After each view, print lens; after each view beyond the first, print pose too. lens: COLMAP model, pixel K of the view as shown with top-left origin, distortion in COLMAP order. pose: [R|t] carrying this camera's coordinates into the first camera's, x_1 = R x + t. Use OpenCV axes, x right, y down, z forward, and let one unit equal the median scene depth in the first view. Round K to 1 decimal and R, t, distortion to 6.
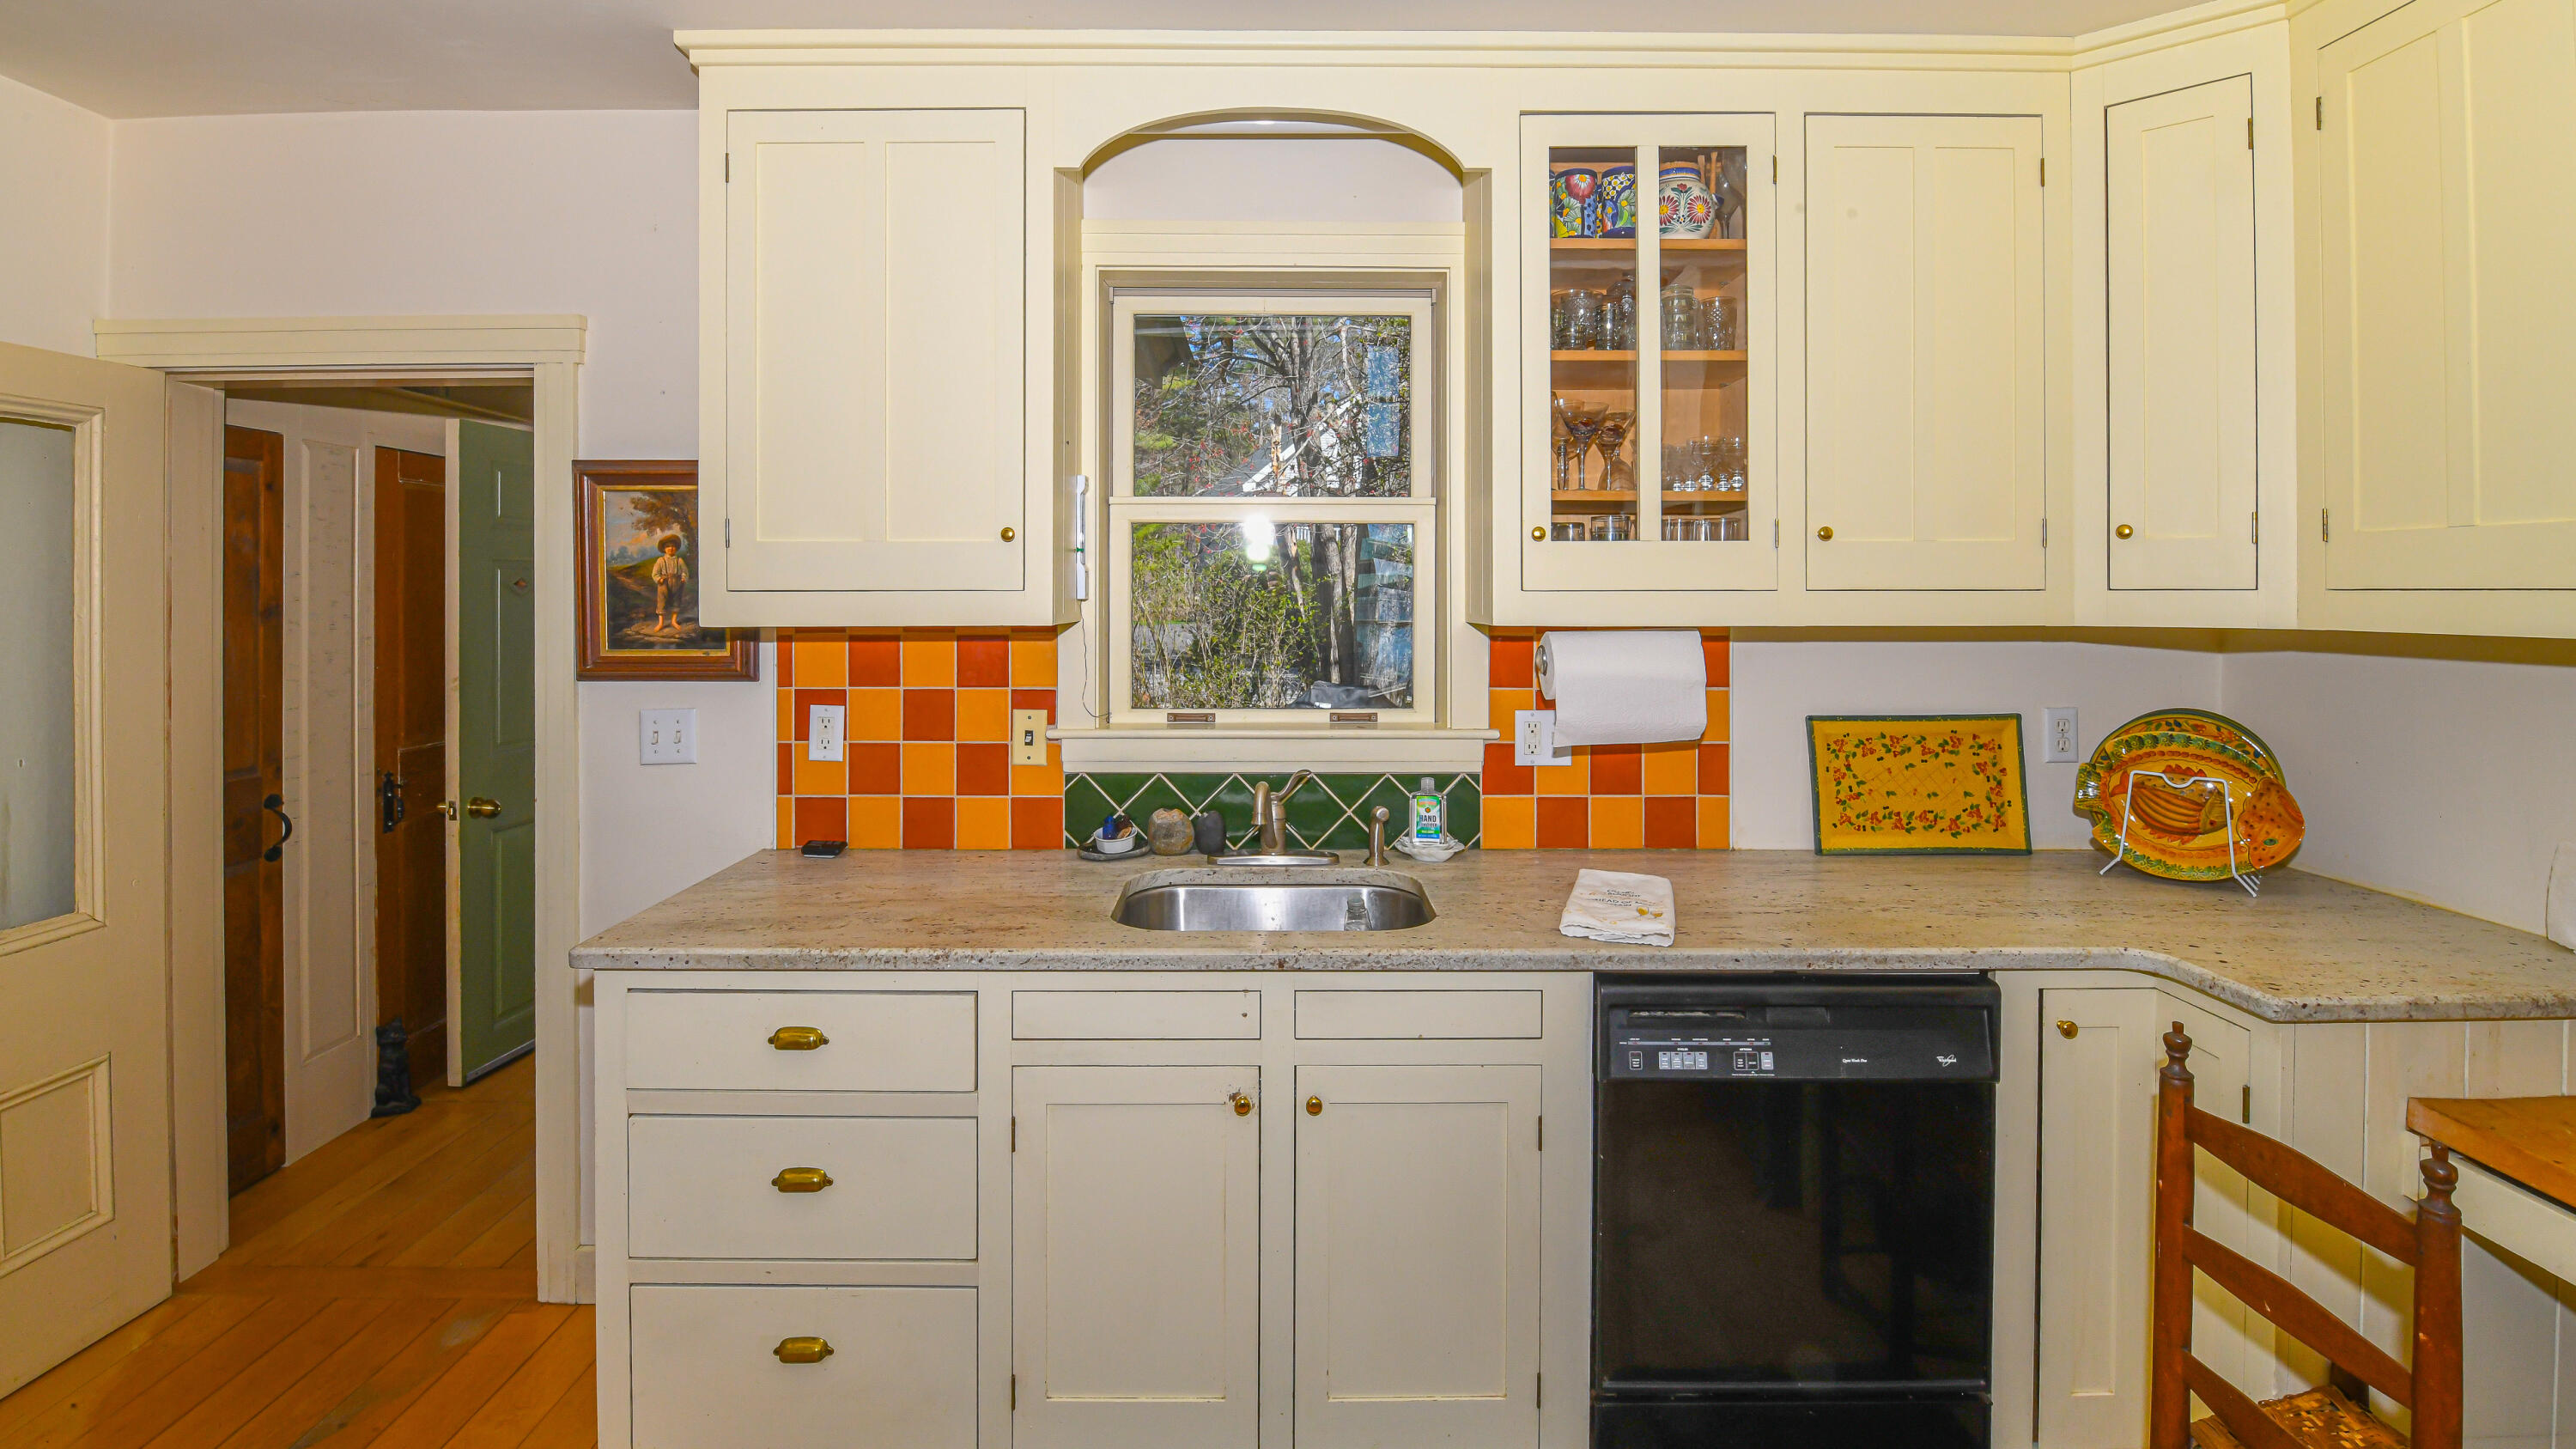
lens RADIAL K [[1132.2, 0, 1269.3], [0, 1132.2, 594.0], [0, 0, 1]] dist [-0.017308, -0.001480]
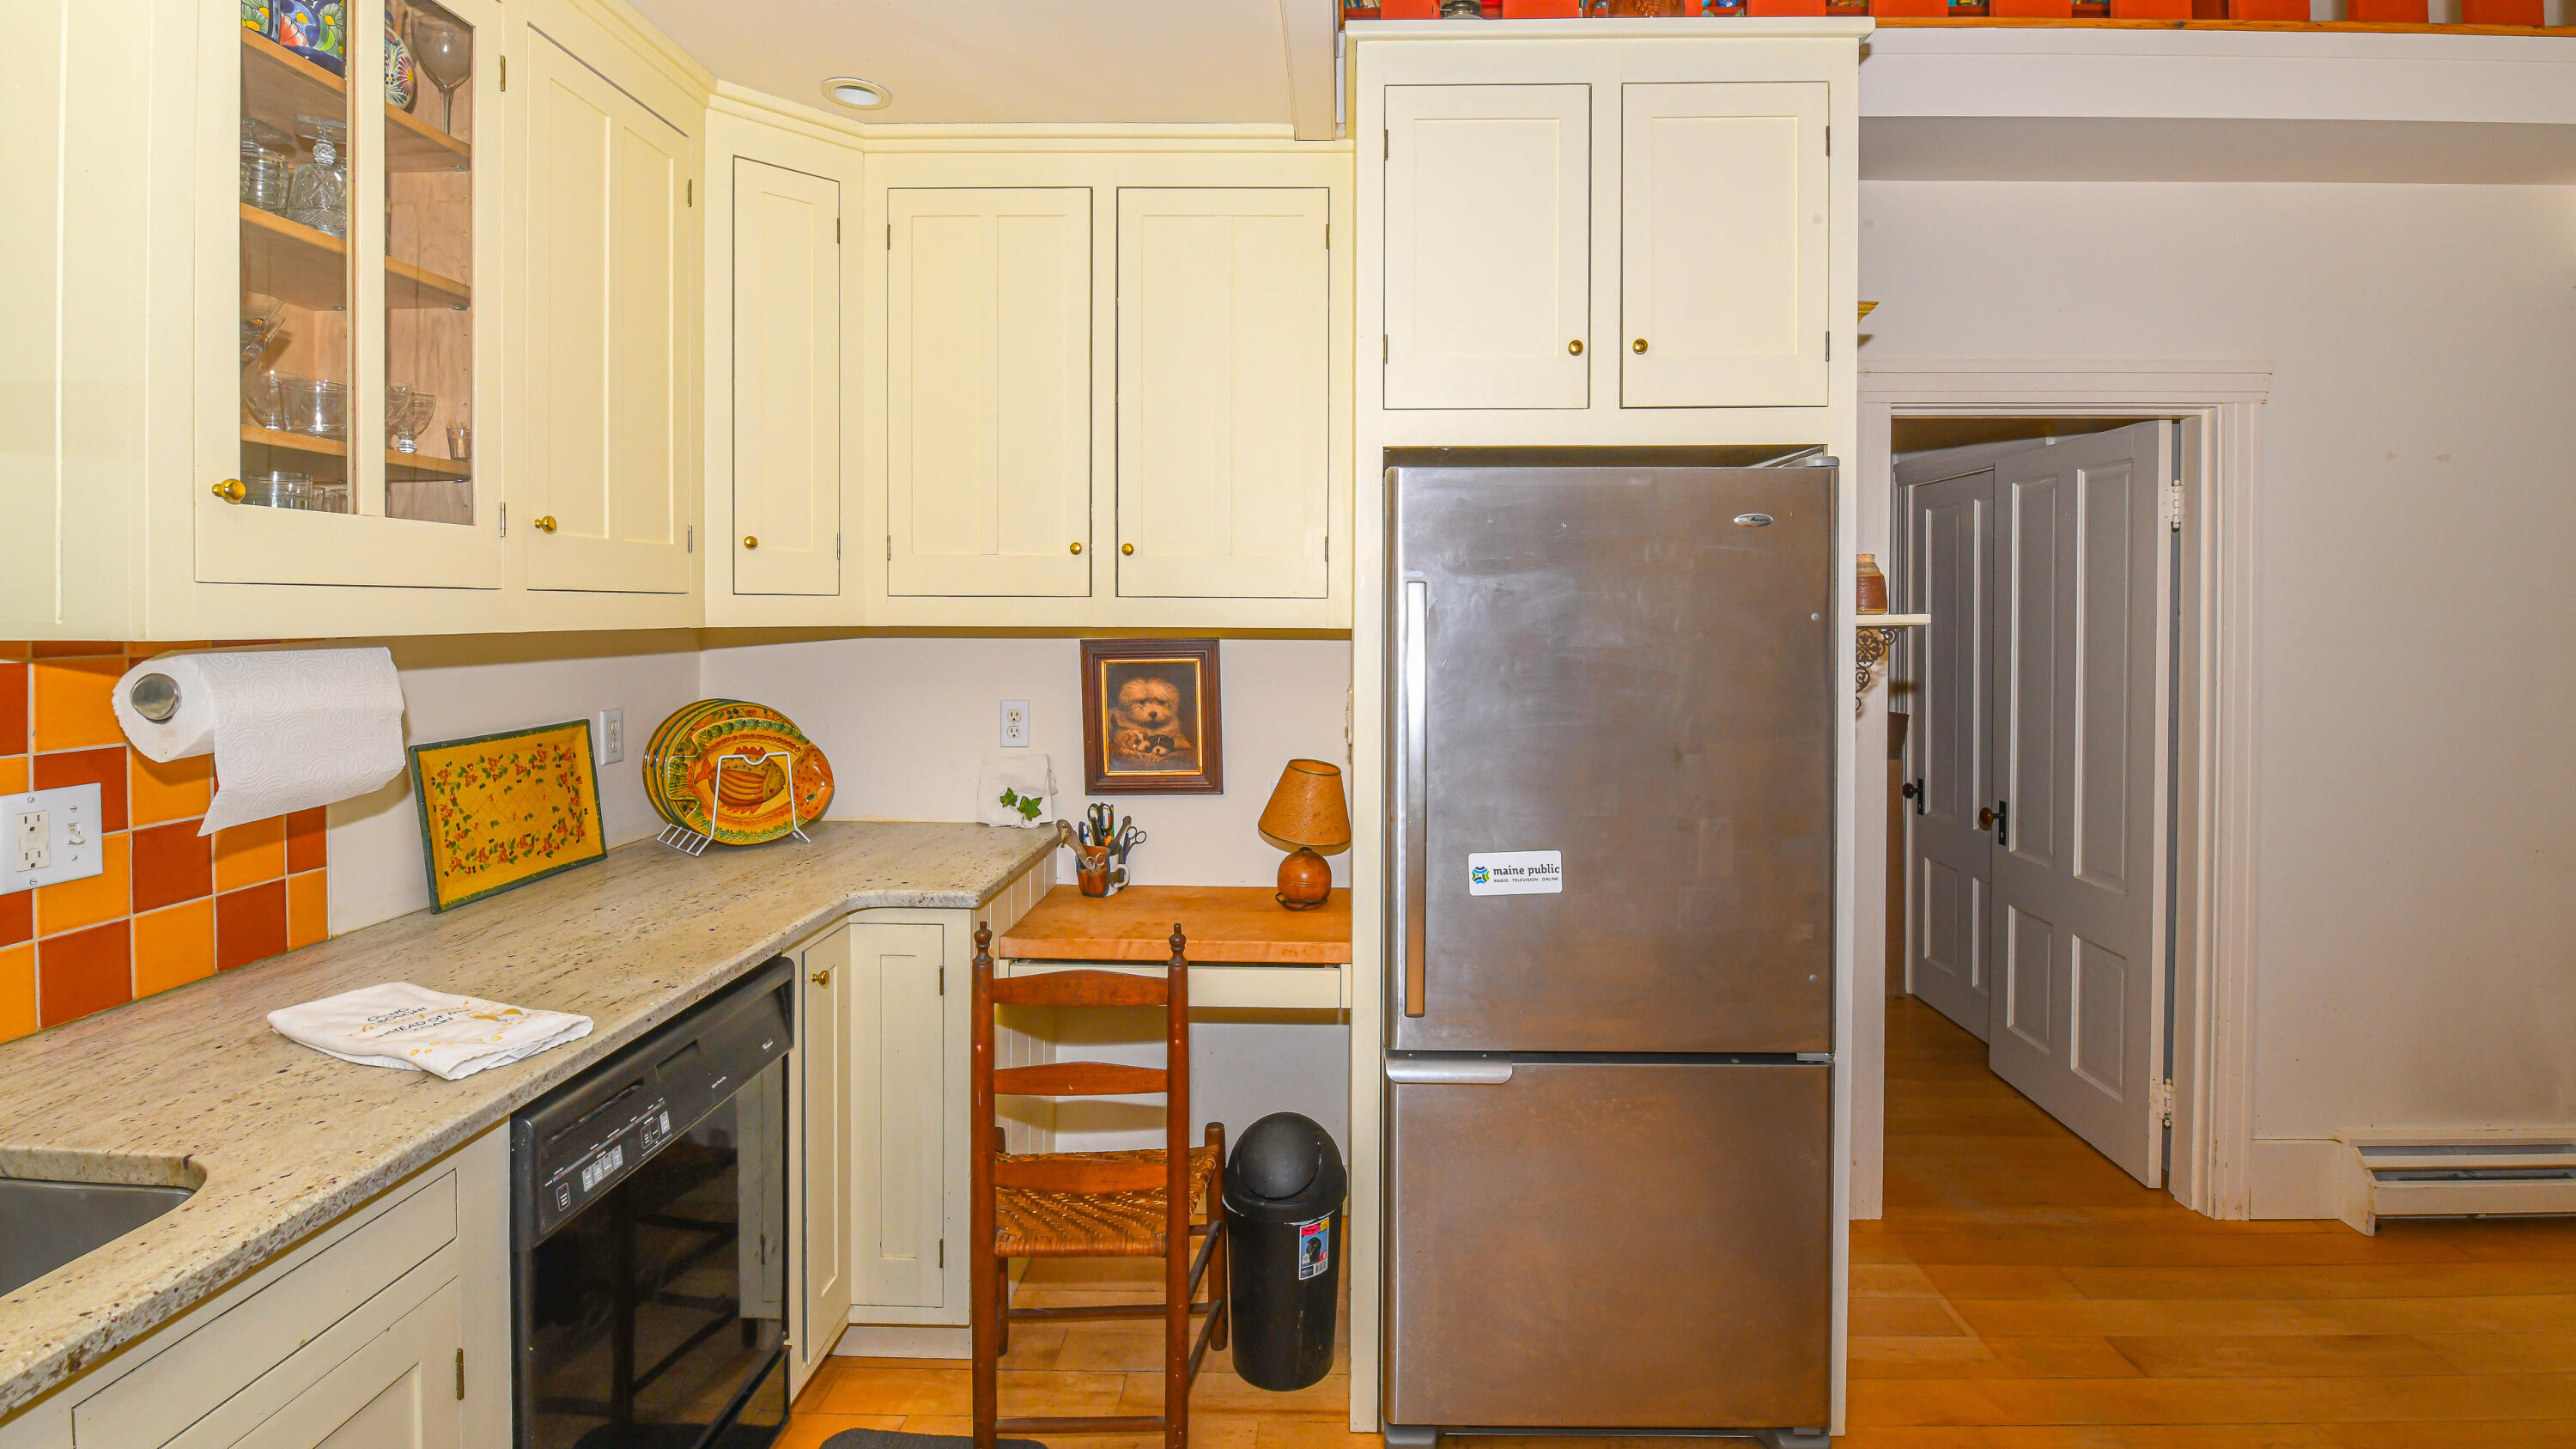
lens RADIAL K [[1132.2, 0, 1320.5], [0, 1132.2, 613.3], [0, 0, 1]] dist [-0.017308, -0.001480]
pose [[0.037107, -0.003236, 0.999306, -0.296641], [-0.003612, 0.999988, 0.003372, 0.008488], [-0.999305, -0.003735, 0.037095, 0.327148]]
